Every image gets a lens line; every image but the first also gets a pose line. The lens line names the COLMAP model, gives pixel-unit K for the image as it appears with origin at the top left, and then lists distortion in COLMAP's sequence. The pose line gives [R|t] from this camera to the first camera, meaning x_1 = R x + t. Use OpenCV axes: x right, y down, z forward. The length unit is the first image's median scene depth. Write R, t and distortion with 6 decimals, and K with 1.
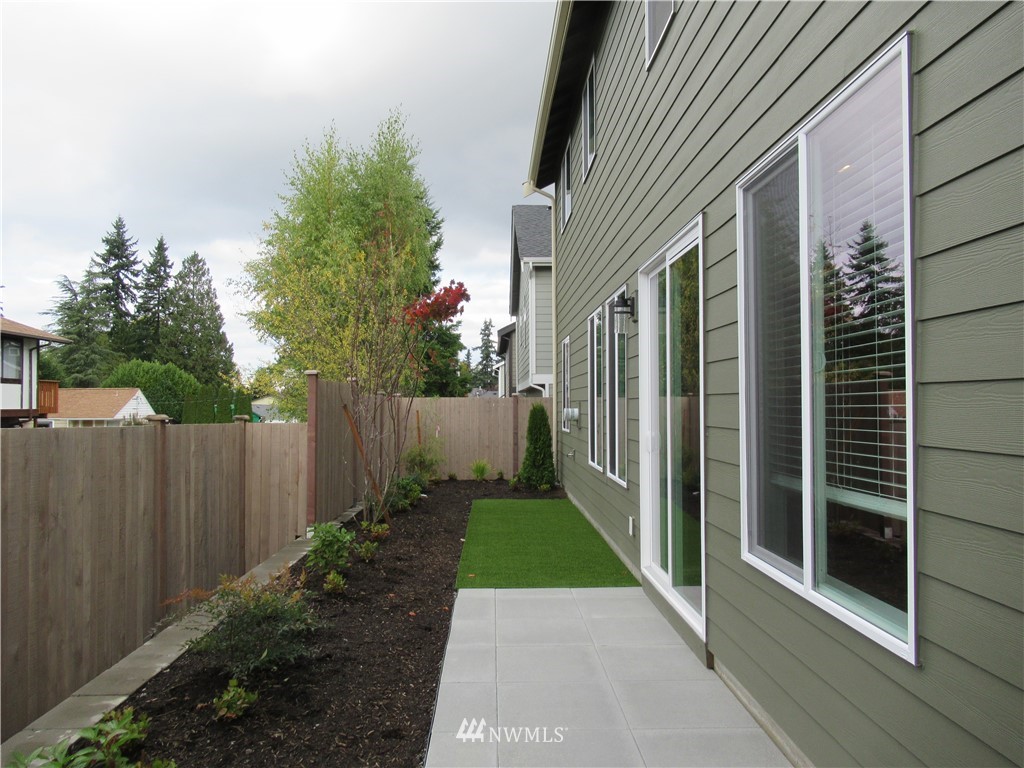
lens RADIAL K [[763.6, 0, 512.0], [0, 763.6, 384.0], [0, 0, 1]] dist [-0.007886, -0.000827]
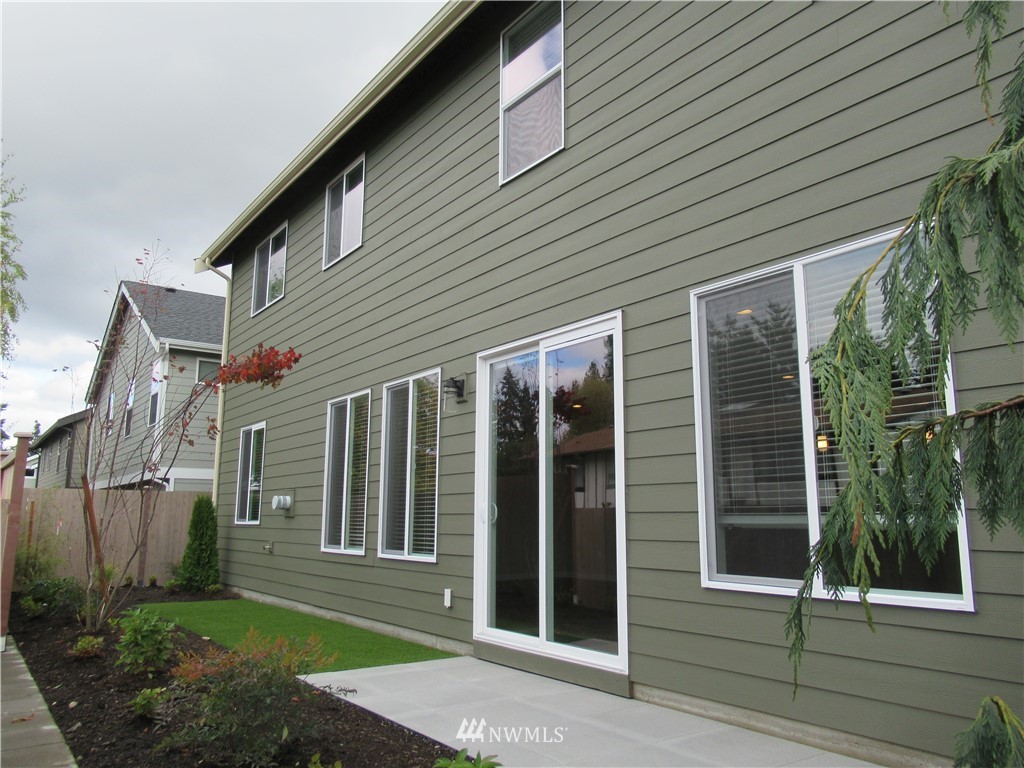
lens RADIAL K [[763.6, 0, 512.0], [0, 763.6, 384.0], [0, 0, 1]] dist [-0.007886, -0.000827]
pose [[0.823050, 0.105526, 0.558080, -0.255337], [-0.021301, 0.987632, -0.155335, 0.039514], [-0.567570, 0.115961, 0.815118, 0.051306]]
